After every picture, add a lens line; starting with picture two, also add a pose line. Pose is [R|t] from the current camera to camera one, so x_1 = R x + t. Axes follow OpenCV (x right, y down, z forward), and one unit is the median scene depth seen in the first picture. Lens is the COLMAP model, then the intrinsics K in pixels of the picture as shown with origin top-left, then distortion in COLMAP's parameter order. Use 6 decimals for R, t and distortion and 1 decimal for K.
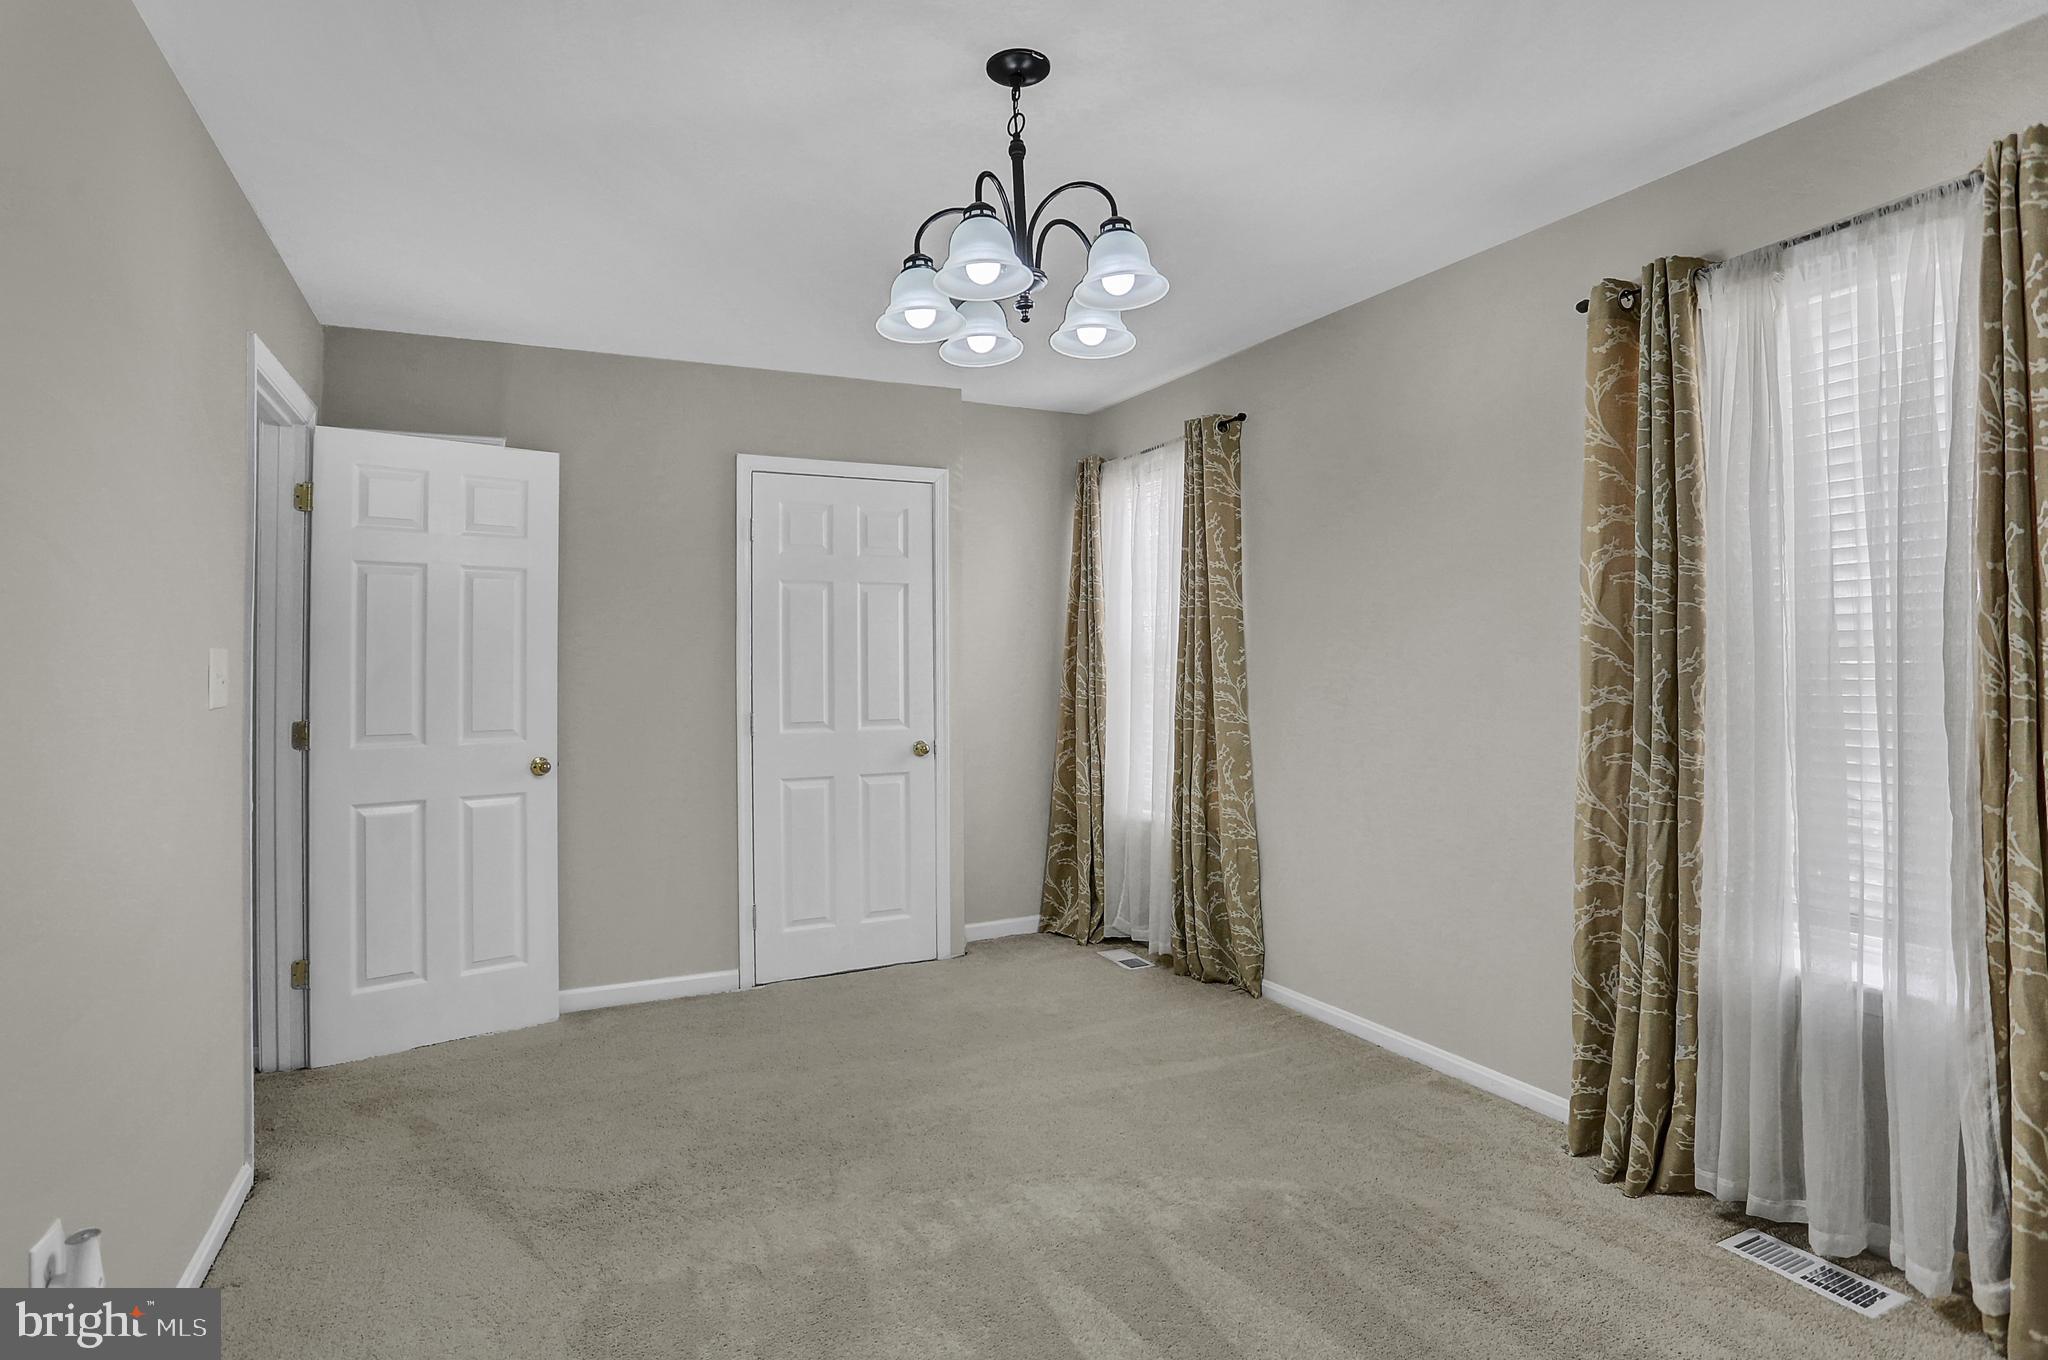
lens RADIAL K [[1028.8, 0, 1020.9], [0, 1028.8, 645.3], [0, 0, 1]] dist [-0.083045, 0.037693]
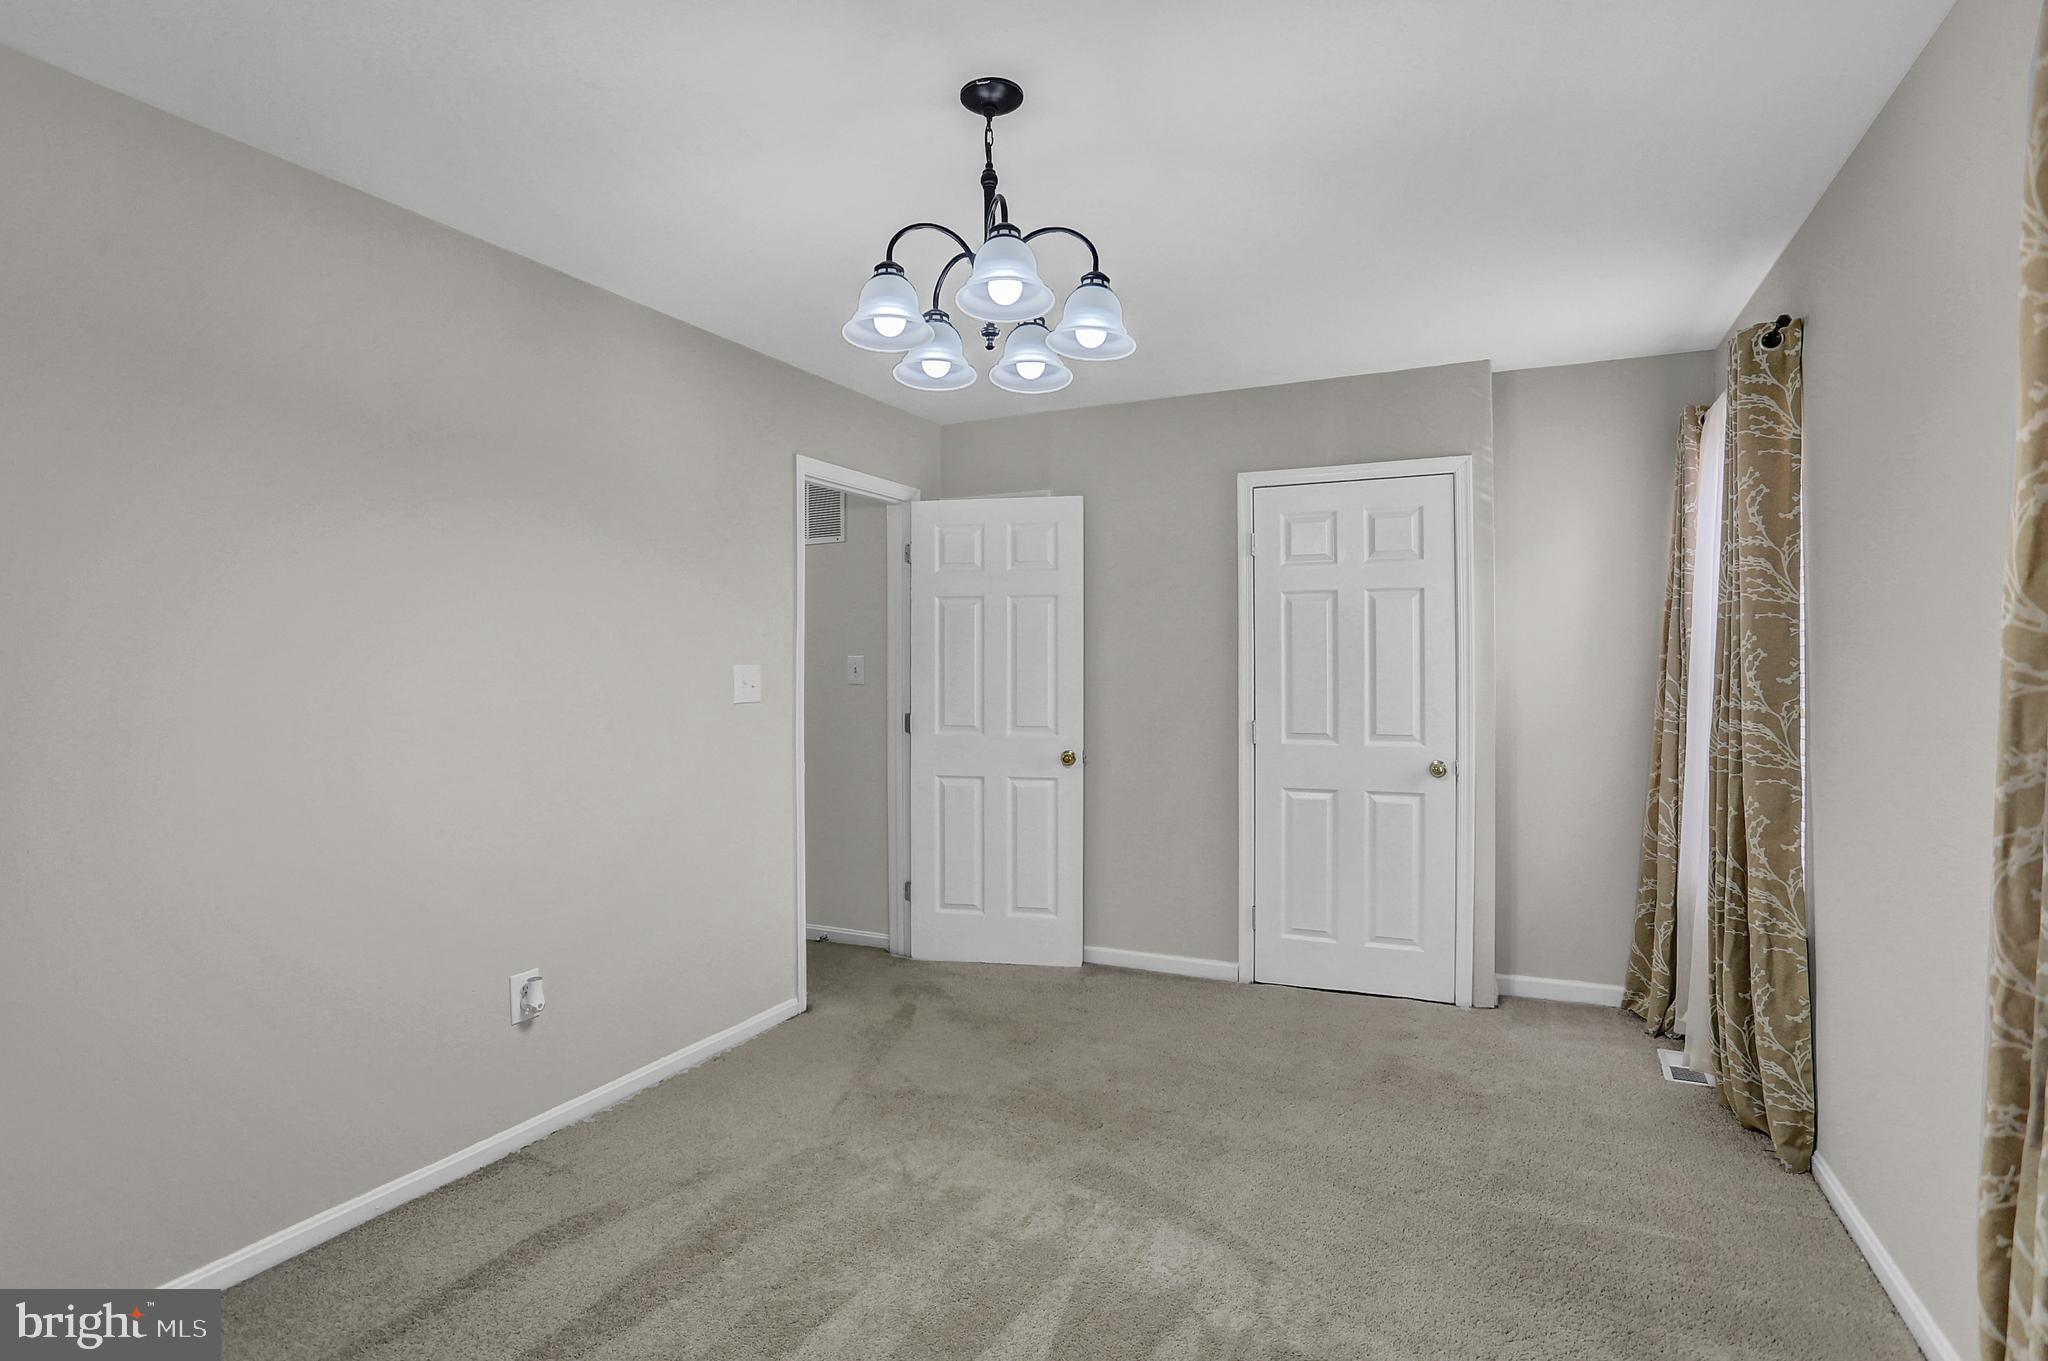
lens RADIAL K [[989.7, 0, 1024.0], [0, 989.7, 680.5], [0, 0, 1]] dist [-0.066212, 0.032300]
pose [[0.636522, 0.016044, -0.771091, 0.386395], [0.009544, 0.999543, 0.028676, -0.007050], [0.771199, -0.025612, 0.636078, 0.196161]]
